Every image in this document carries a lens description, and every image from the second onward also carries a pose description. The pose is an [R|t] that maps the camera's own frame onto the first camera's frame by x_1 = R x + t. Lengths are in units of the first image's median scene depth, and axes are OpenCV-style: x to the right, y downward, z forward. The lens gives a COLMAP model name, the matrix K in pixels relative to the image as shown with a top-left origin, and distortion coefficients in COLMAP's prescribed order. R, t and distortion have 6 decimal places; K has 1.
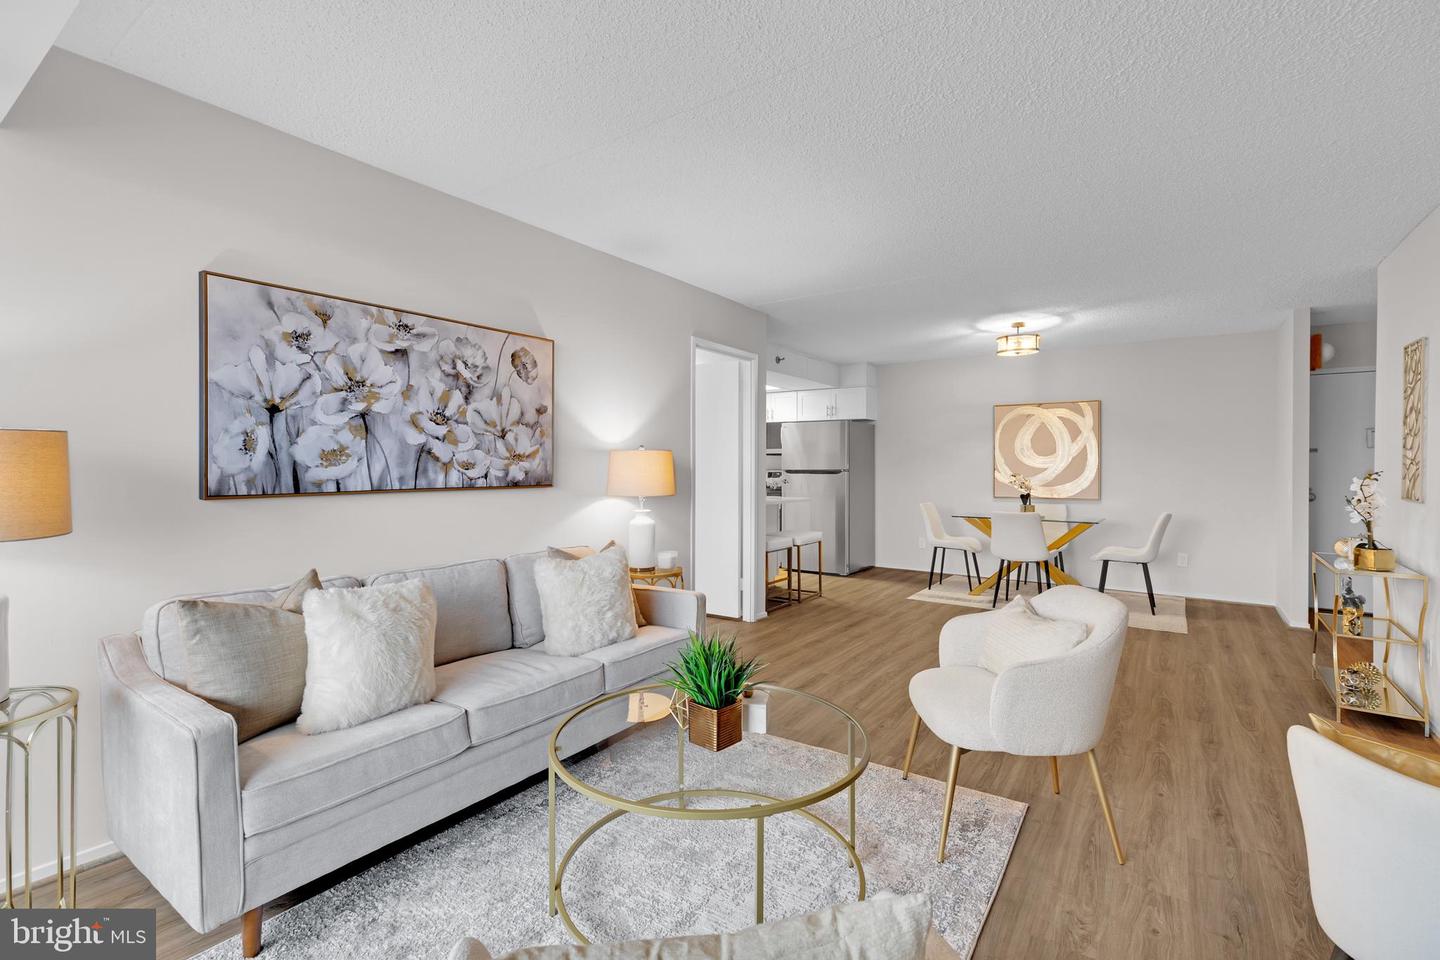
lens RADIAL K [[646.9, 0, 711.9], [0, 646.9, 472.7], [0, 0, 1]] dist [-0.006034, -0.000269]
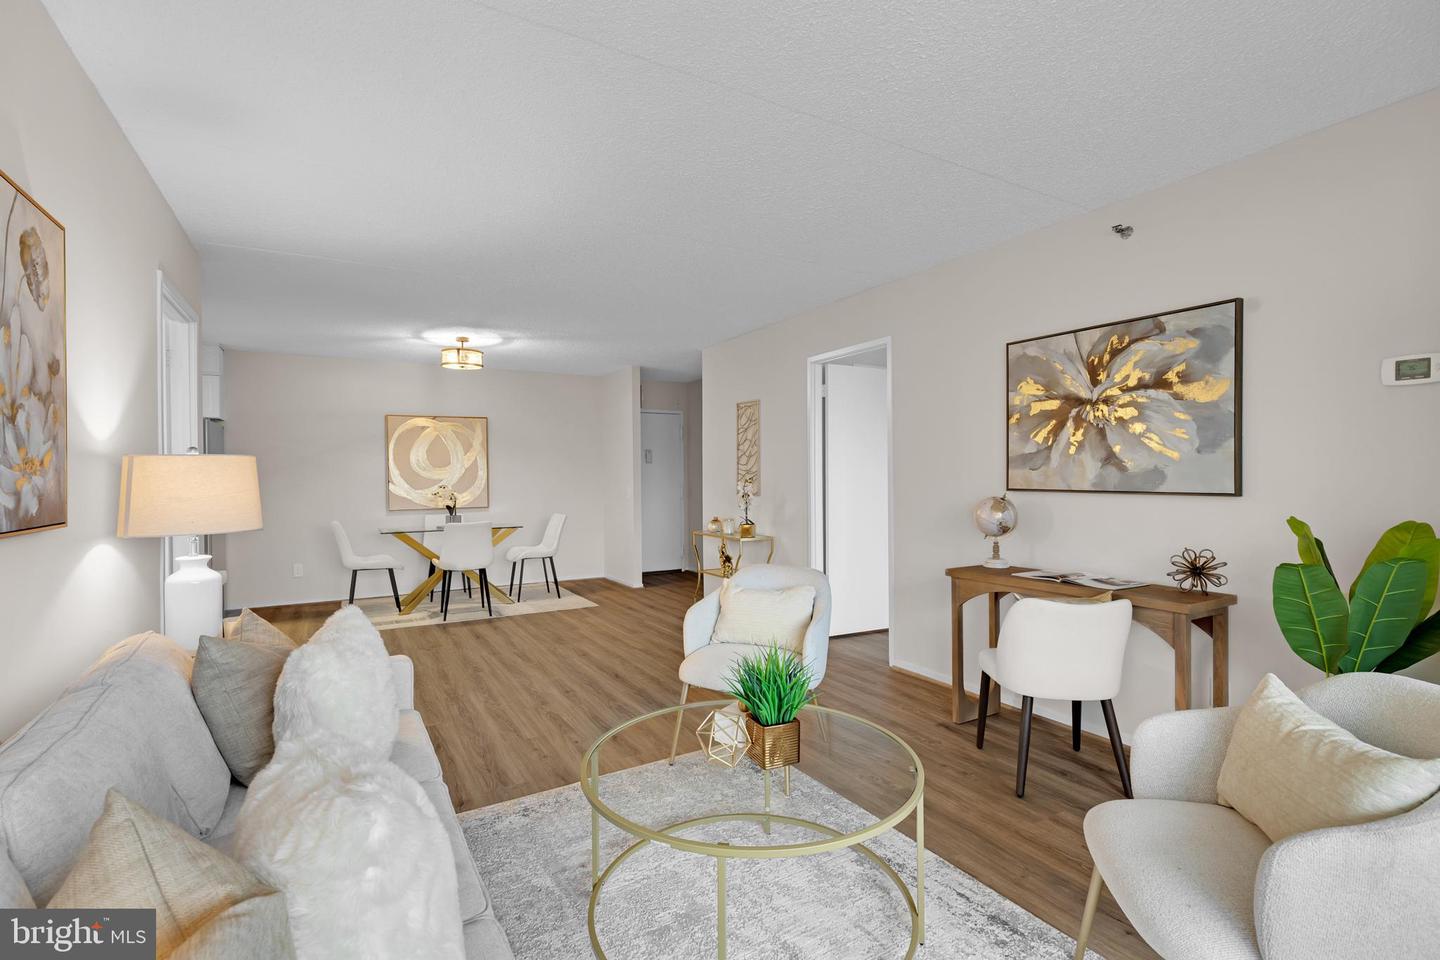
lens RADIAL K [[646.9, 0, 716.5], [0, 646.9, 476.7], [0, 0, 1]] dist [-0.006034, -0.000269]
pose [[0.420294, -0.009872, 0.907334, -0.318911], [0.021760, 0.999763, 0.000798, -0.003622], [-0.907127, 0.019408, 0.420409, 0.232314]]
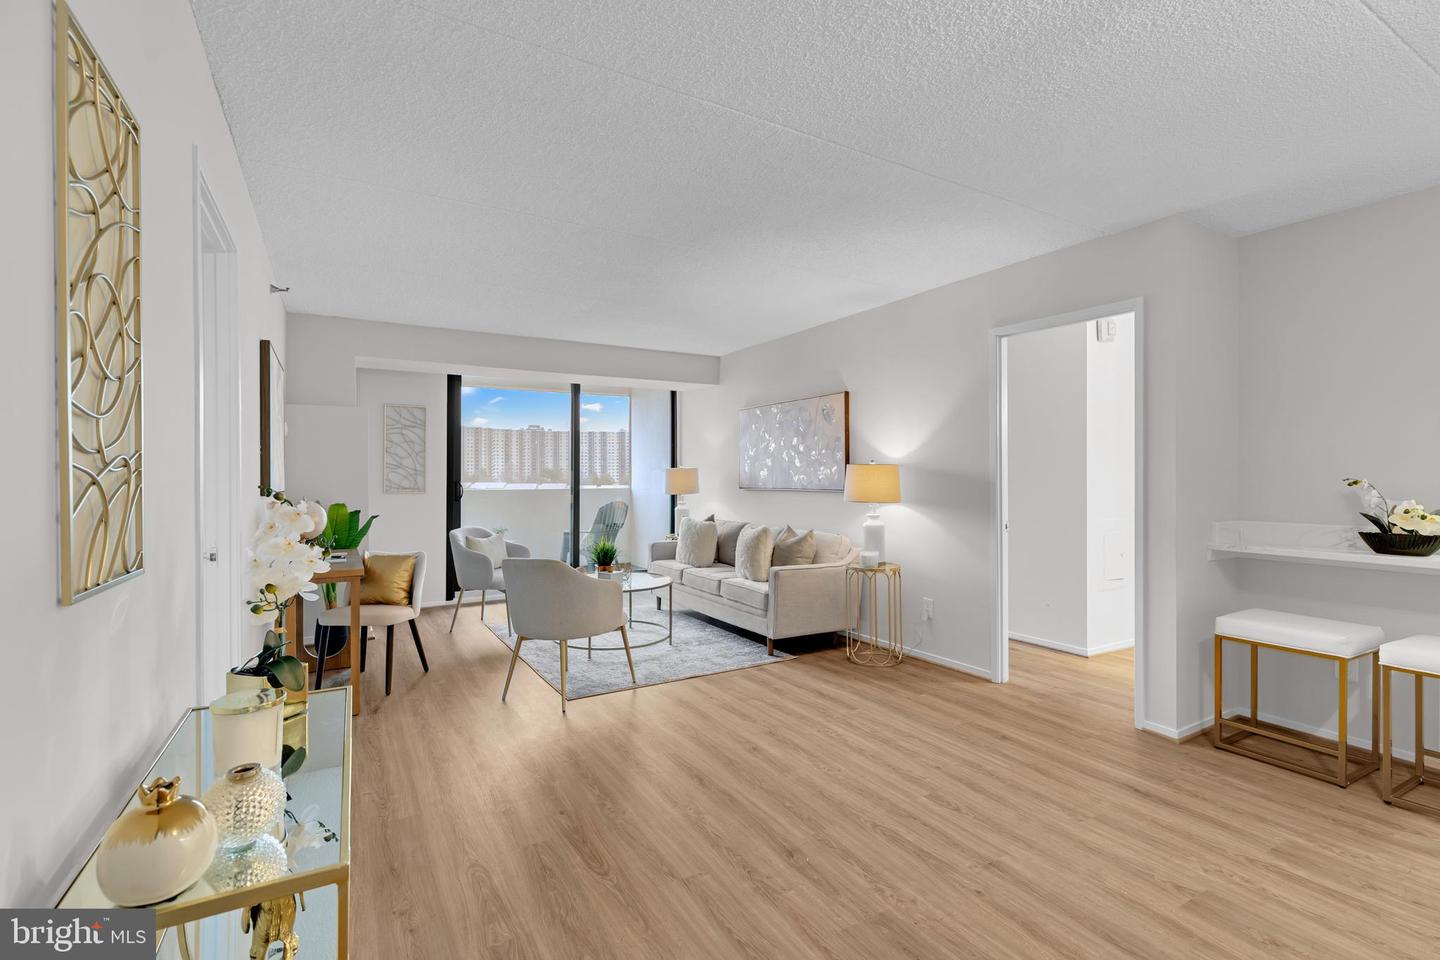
lens RADIAL K [[646.9, 0, 717.0], [0, 646.9, 479.8], [0, 0, 1]] dist [-0.006034, -0.000269]
pose [[-0.413443, 0.004478, -0.910519, 0.807307], [-0.004842, 0.999963, 0.007117, -0.009757], [0.910517, 0.007351, -0.413406, 0.901401]]
